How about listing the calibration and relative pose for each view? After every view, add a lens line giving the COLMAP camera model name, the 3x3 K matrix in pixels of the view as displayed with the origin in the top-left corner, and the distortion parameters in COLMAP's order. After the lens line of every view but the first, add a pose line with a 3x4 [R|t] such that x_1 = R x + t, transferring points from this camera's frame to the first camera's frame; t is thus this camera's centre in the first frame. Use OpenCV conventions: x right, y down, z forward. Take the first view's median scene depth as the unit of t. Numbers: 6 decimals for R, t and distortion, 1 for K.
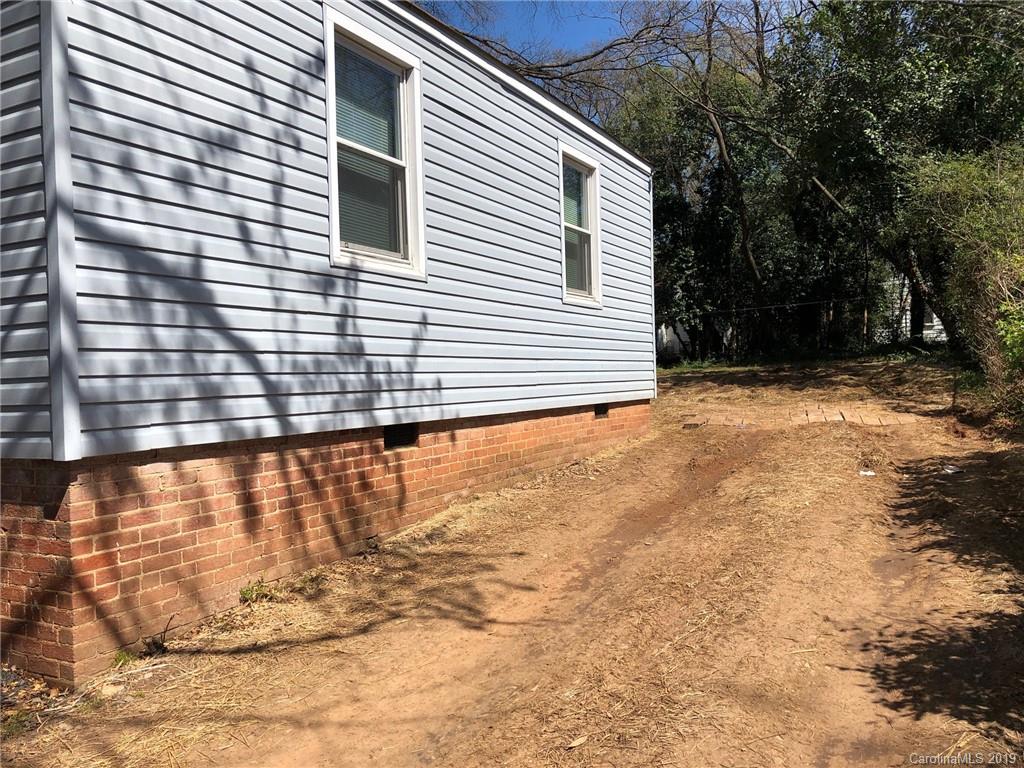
lens RADIAL K [[840.9, 0, 515.0], [0, 840.9, 382.7], [0, 0, 1]] dist [-0.013003, -0.007192]
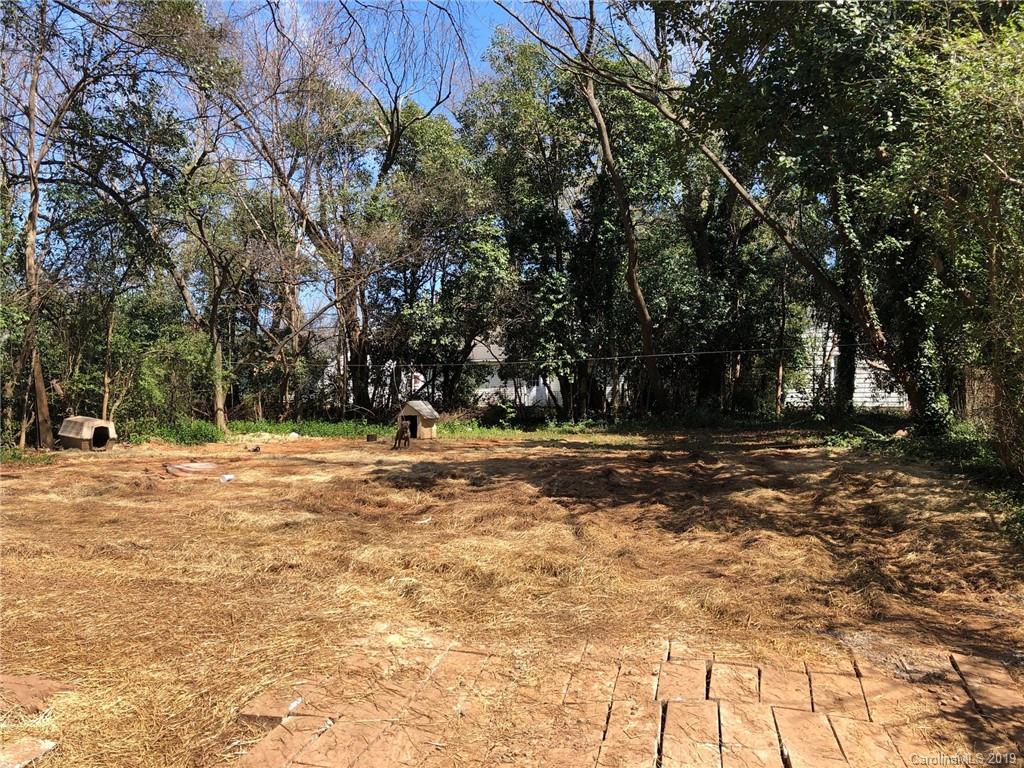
lens RADIAL K [[840.9, 0, 509.8], [0, 840.9, 385.5], [0, 0, 1]] dist [-0.013003, -0.007192]
pose [[0.994288, 0.042964, 0.097705, 0.089942], [-0.038387, 0.998097, -0.048252, -0.021078], [-0.099592, 0.044226, 0.994045, 0.245239]]
